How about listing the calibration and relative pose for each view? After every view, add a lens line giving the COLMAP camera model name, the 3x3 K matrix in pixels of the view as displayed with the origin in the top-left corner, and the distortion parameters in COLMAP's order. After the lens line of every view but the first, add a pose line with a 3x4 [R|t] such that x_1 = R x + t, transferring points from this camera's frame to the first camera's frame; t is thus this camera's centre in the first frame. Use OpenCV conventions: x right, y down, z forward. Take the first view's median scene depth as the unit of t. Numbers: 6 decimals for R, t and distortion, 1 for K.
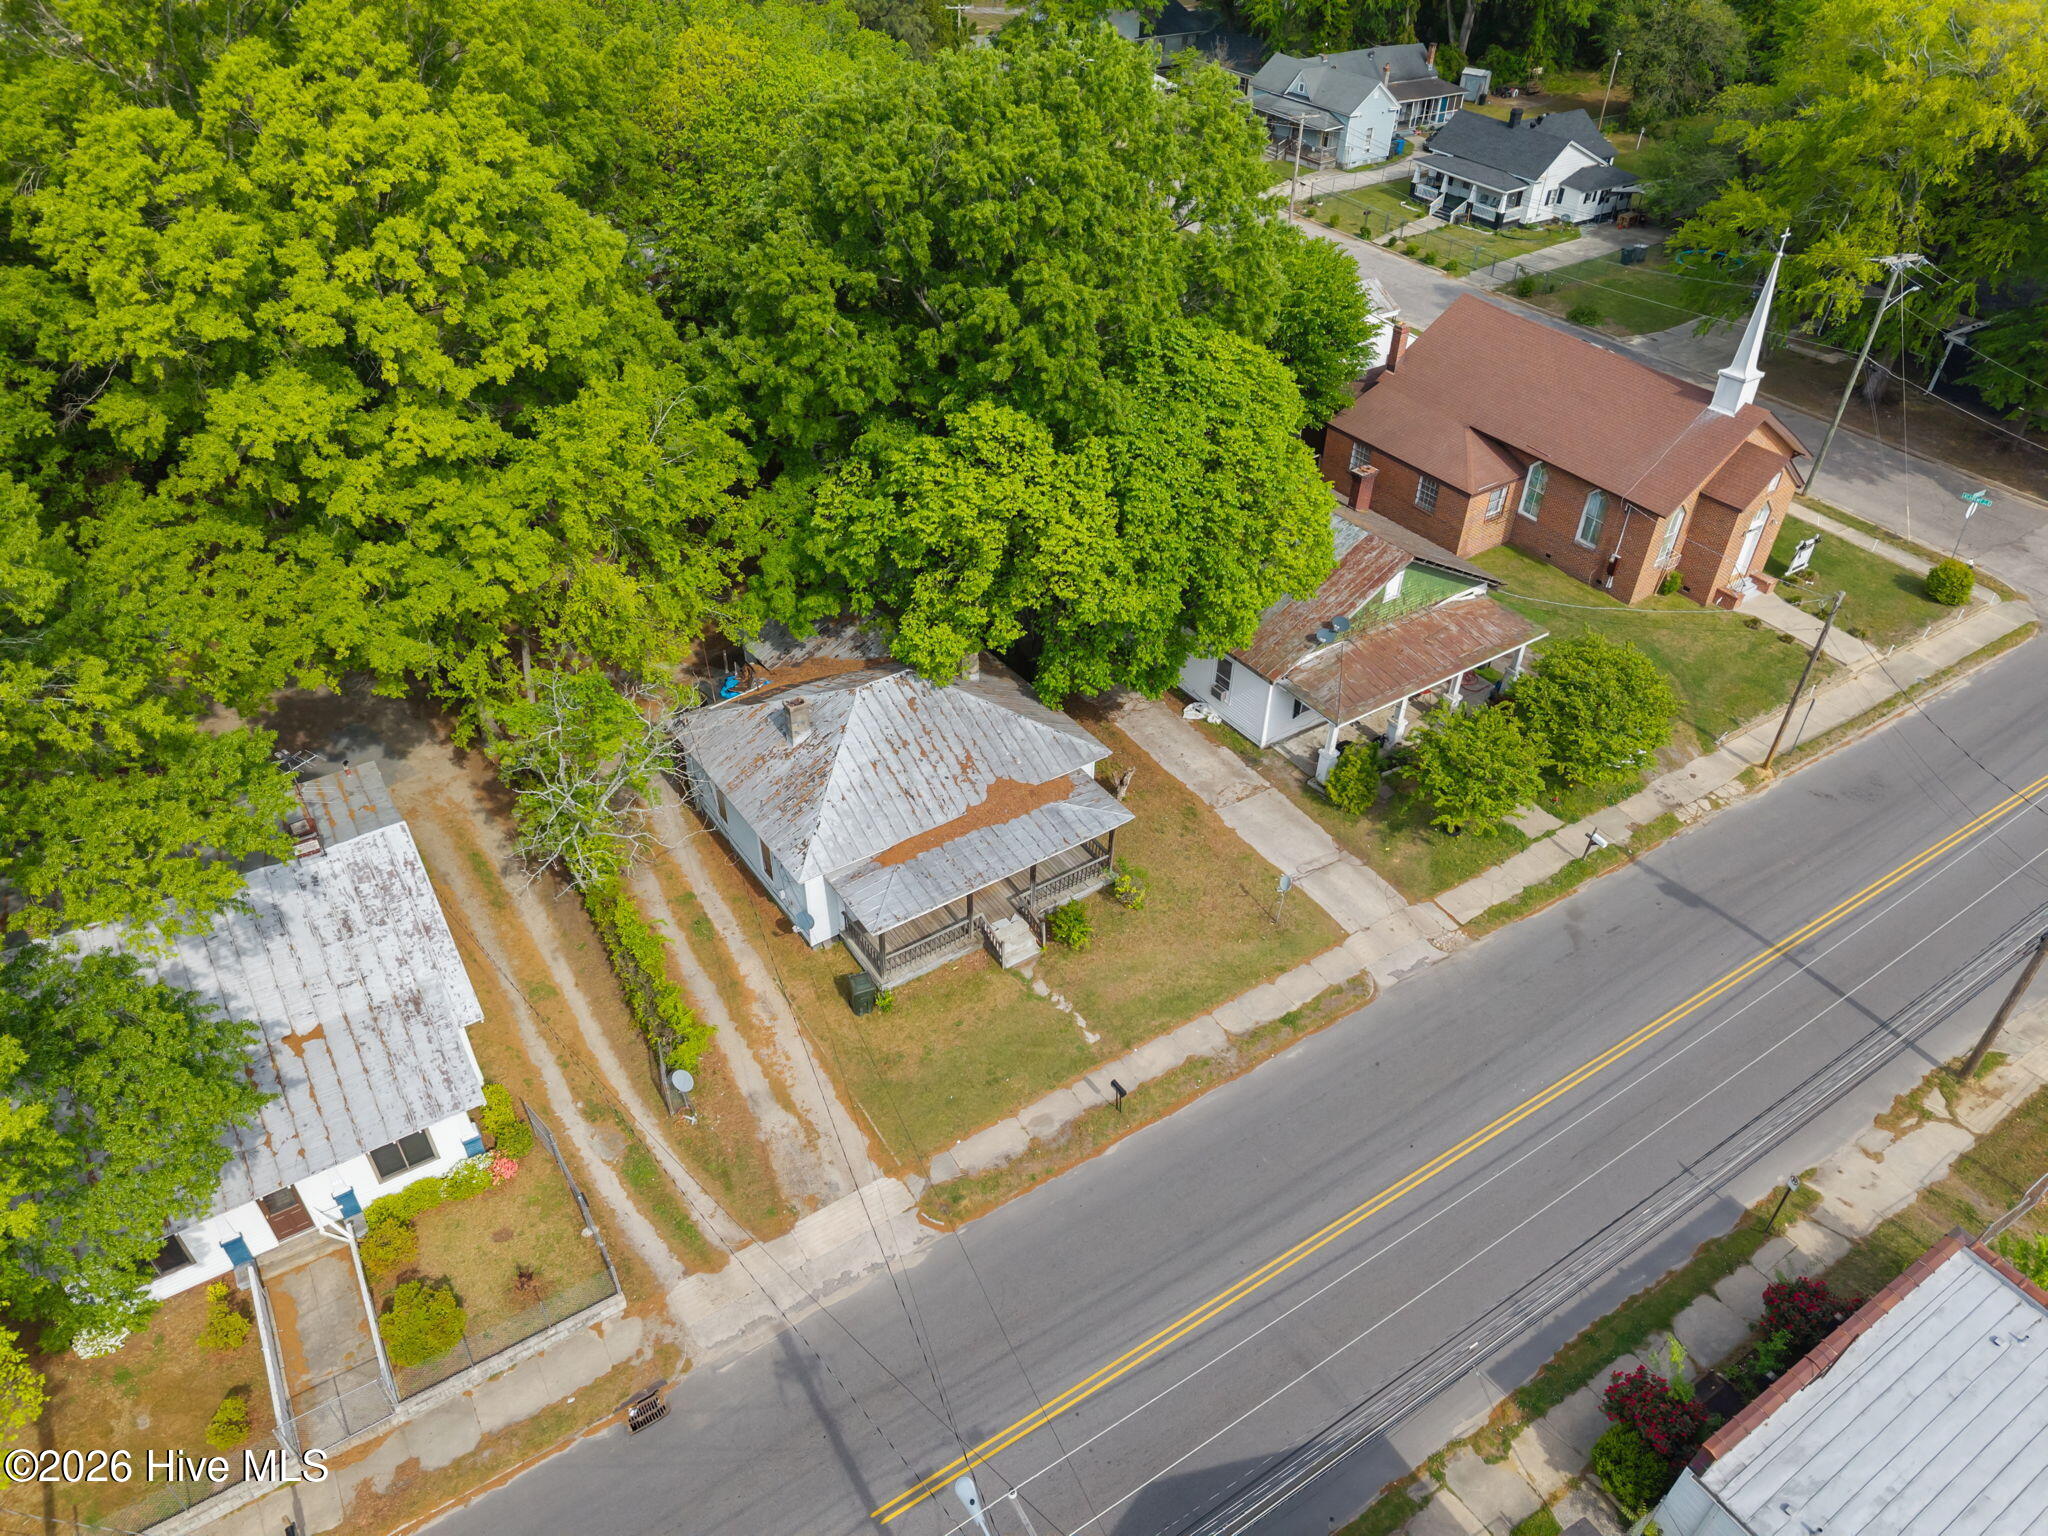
lens RADIAL K [[1383.7, 0, 1033.5], [0, 1383.7, 718.4], [0, 0, 1]] dist [0.099484, -0.117396]
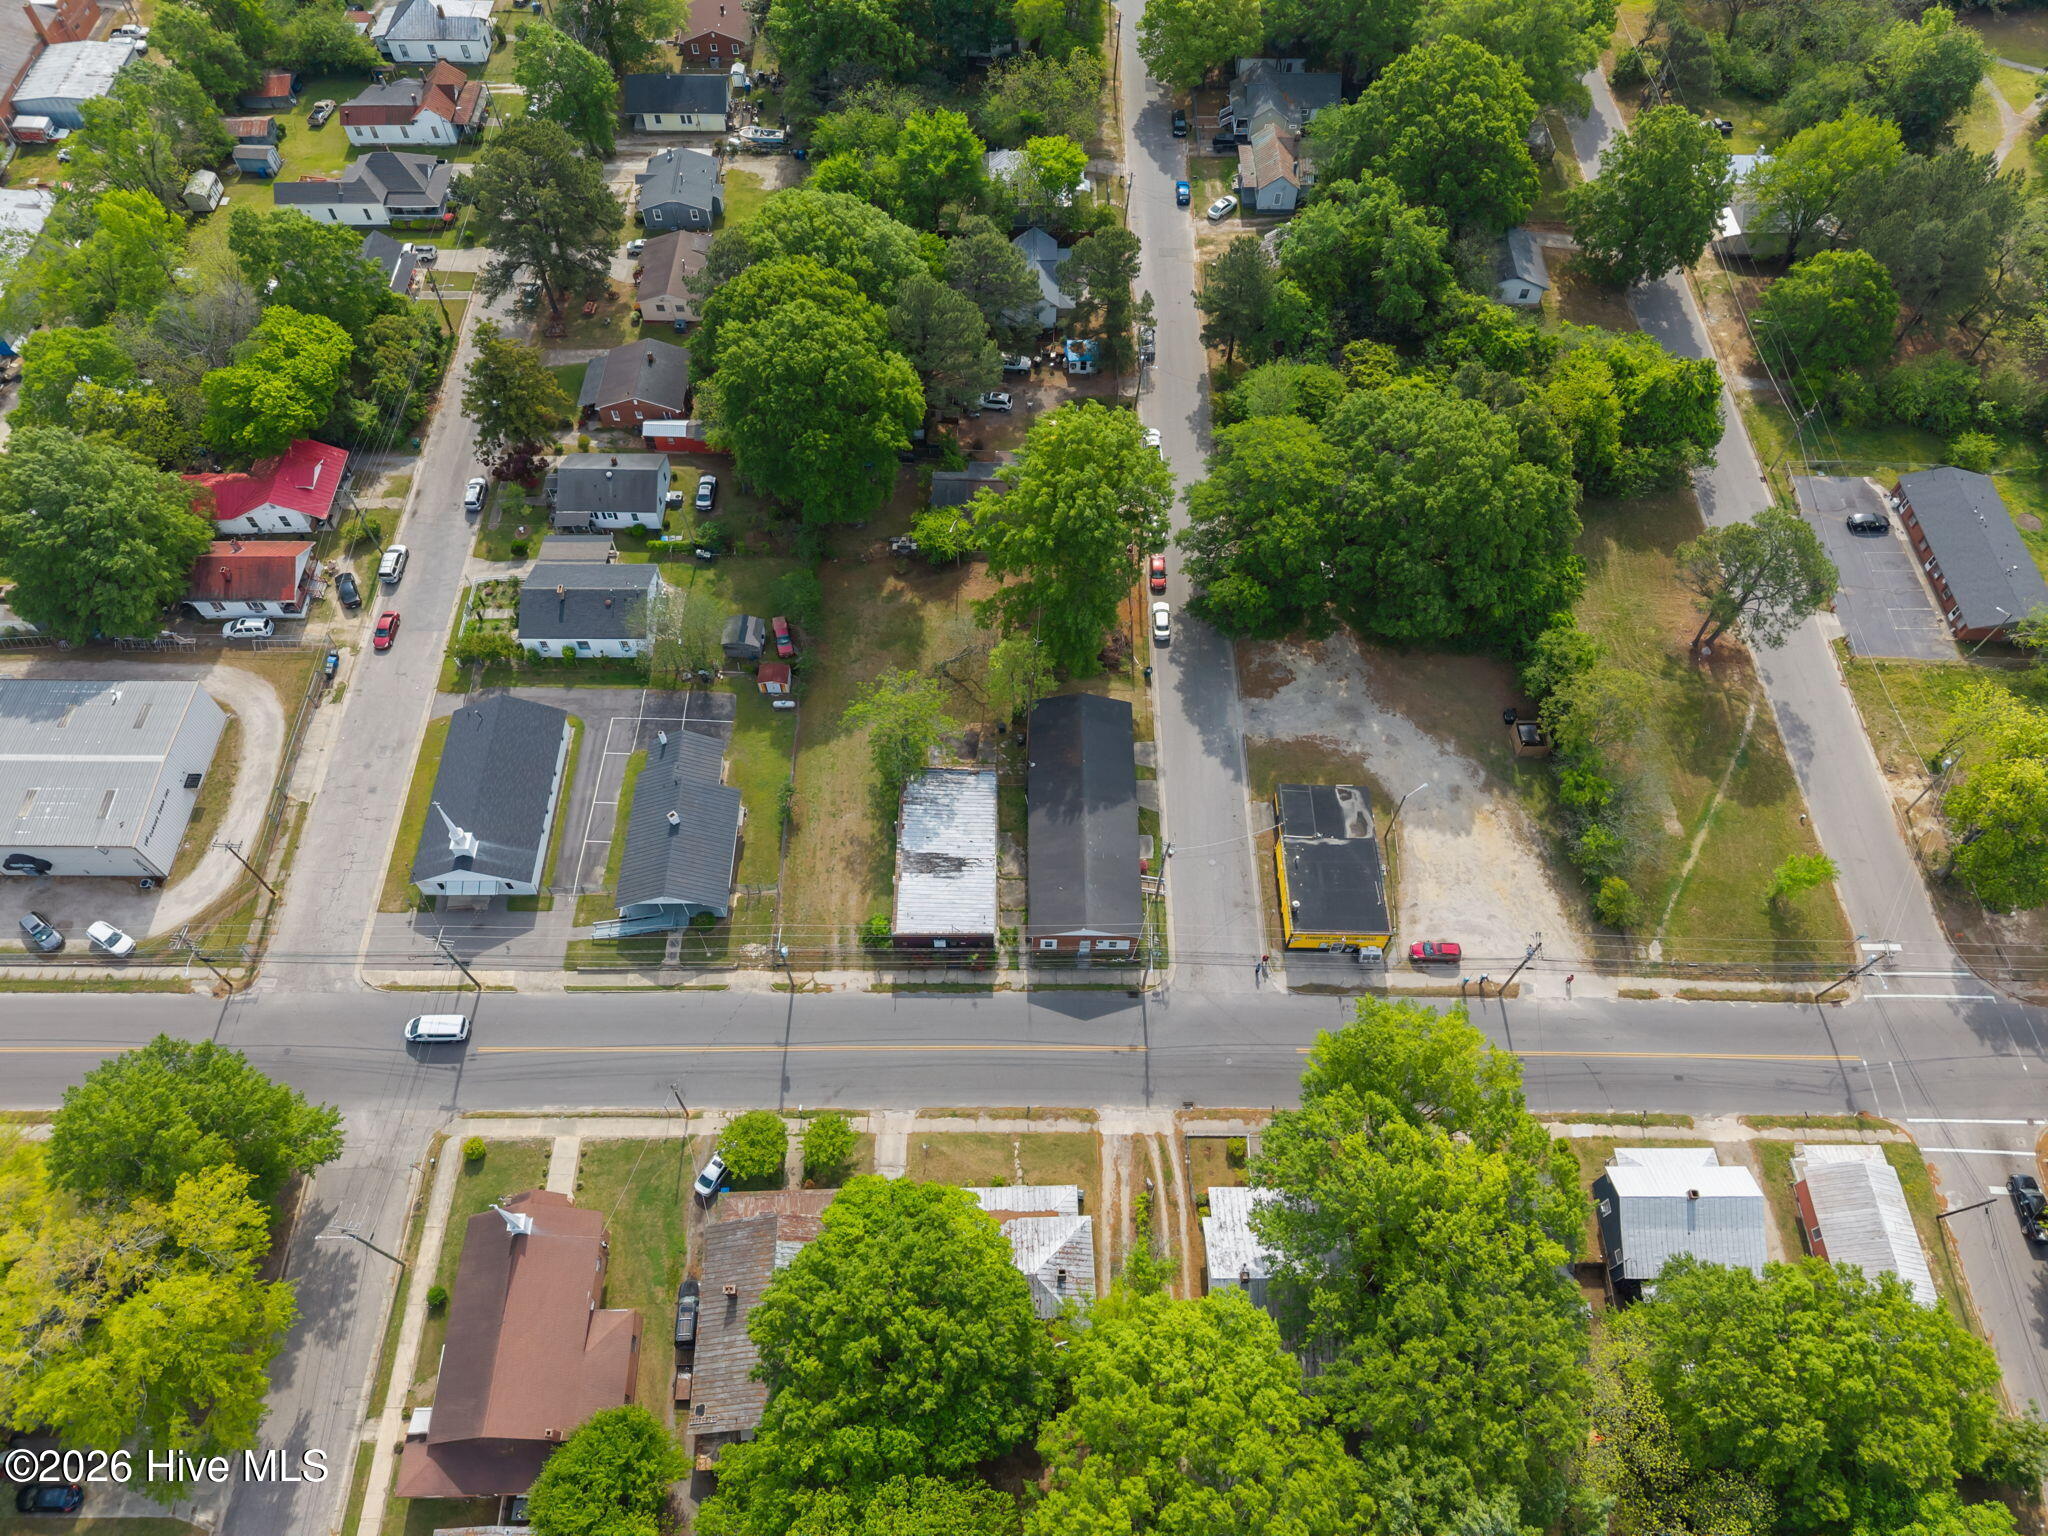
lens RADIAL K [[1377.2, 0, 1024.0], [0, 1377.2, 768.0], [0, 0, 1]] dist [0.068143, -0.109189]
pose [[-0.840753, -0.470576, 0.267756, -0.340457], [0.307321, -0.007631, 0.951575, -2.282127], [-0.445745, 0.882327, 0.151034, -0.119085]]
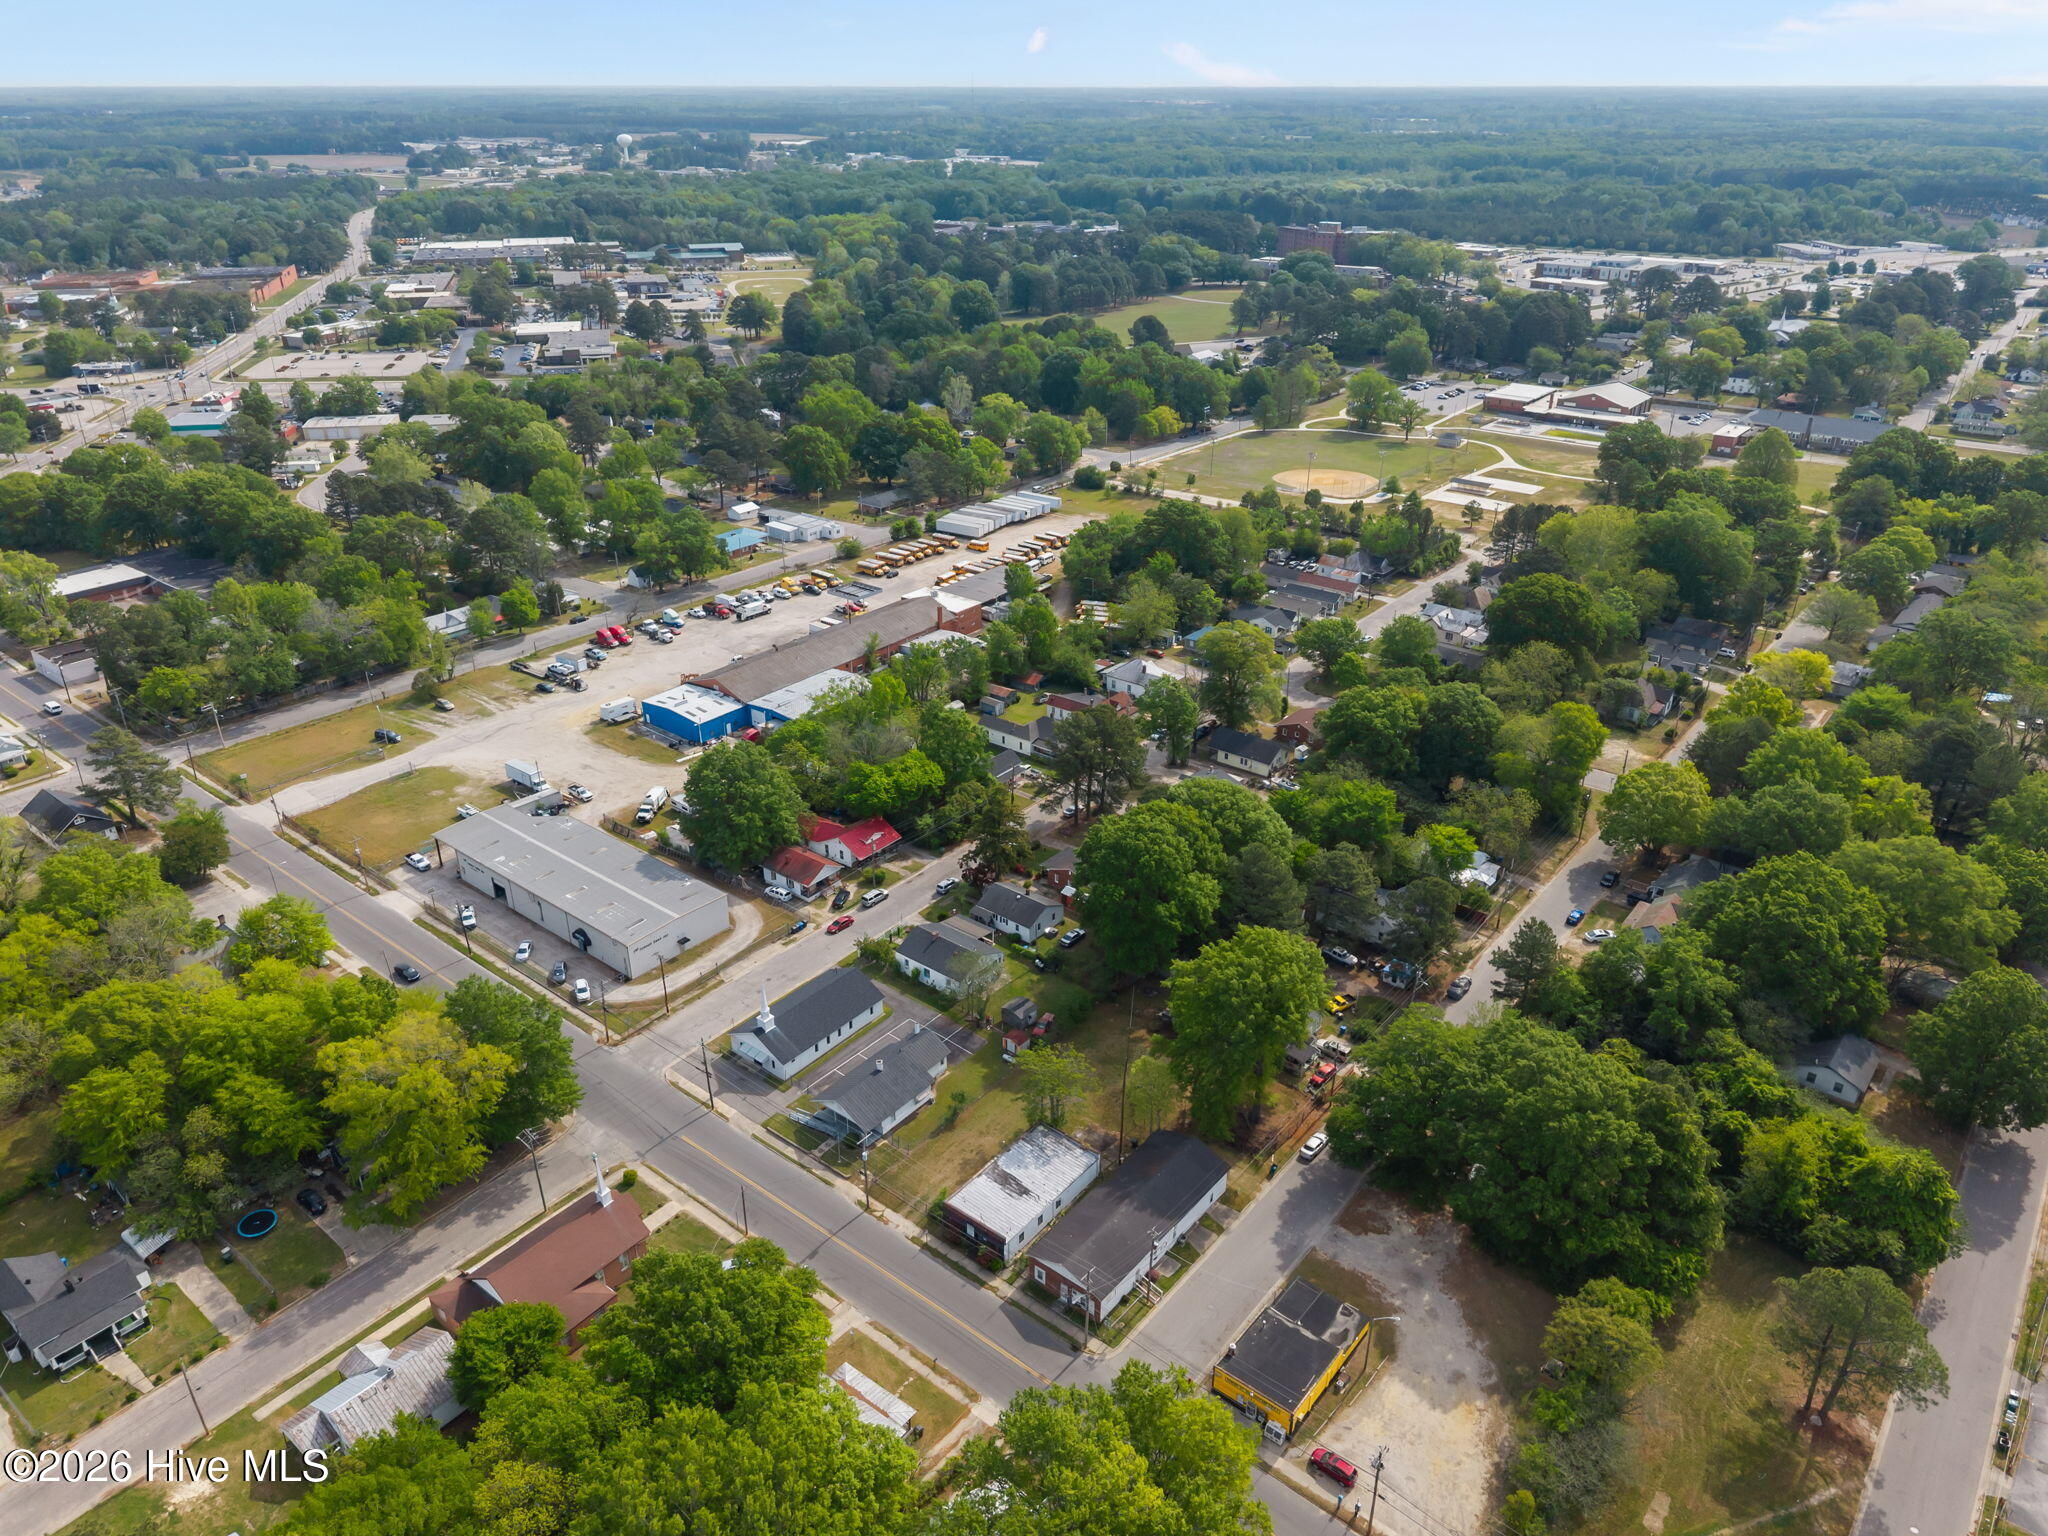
lens RADIAL K [[1377.2, 0, 1024.0], [0, 1377.2, 768.0], [0, 0, 1]] dist [0.068143, -0.109189]
pose [[-0.309428, -0.433026, 0.846607, -2.096579], [0.567307, 0.630447, 0.529810, -2.177349], [-0.763162, 0.644224, 0.050581, -0.331621]]
